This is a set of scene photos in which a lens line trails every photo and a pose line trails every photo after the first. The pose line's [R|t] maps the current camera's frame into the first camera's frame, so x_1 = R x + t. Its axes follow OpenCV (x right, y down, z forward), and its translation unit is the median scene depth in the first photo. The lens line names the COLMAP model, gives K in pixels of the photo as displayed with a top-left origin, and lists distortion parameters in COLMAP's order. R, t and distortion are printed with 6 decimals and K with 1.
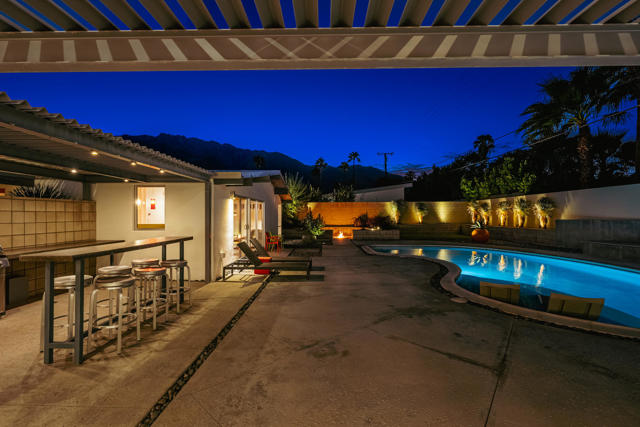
lens RADIAL K [[296.3, 0, 322.2], [0, 296.3, 214.8], [0, 0, 1]] dist [0.002513, -0.000622]
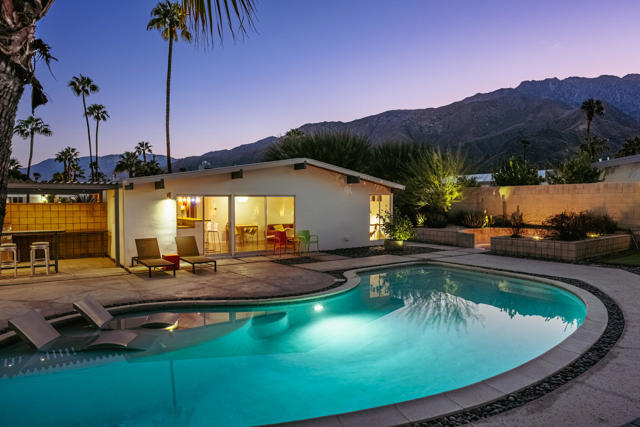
lens RADIAL K [[438.5, 0, 316.2], [0, 438.5, 207.7], [0, 0, 1]] dist [0.008873, 0.002118]
pose [[0.584987, 0.012165, -0.810951, 0.613043], [0.004708, 0.999820, 0.018394, -0.021418], [0.811029, -0.014578, 0.584825, 0.208725]]
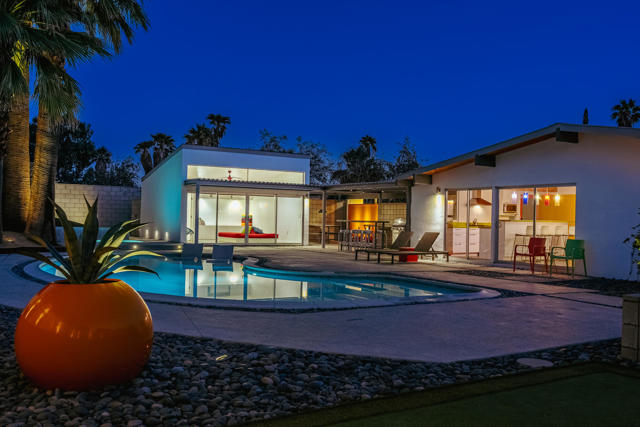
lens RADIAL K [[623.0, 0, 322.7], [0, 623.0, 215.1], [0, 0, 1]] dist [-0.003266, 0.000000]
pose [[-0.854649, -0.023488, -0.518674, 0.552847], [-0.021788, 0.999719, -0.009371, 0.025488], [0.518748, 0.003292, -0.854921, 1.232604]]
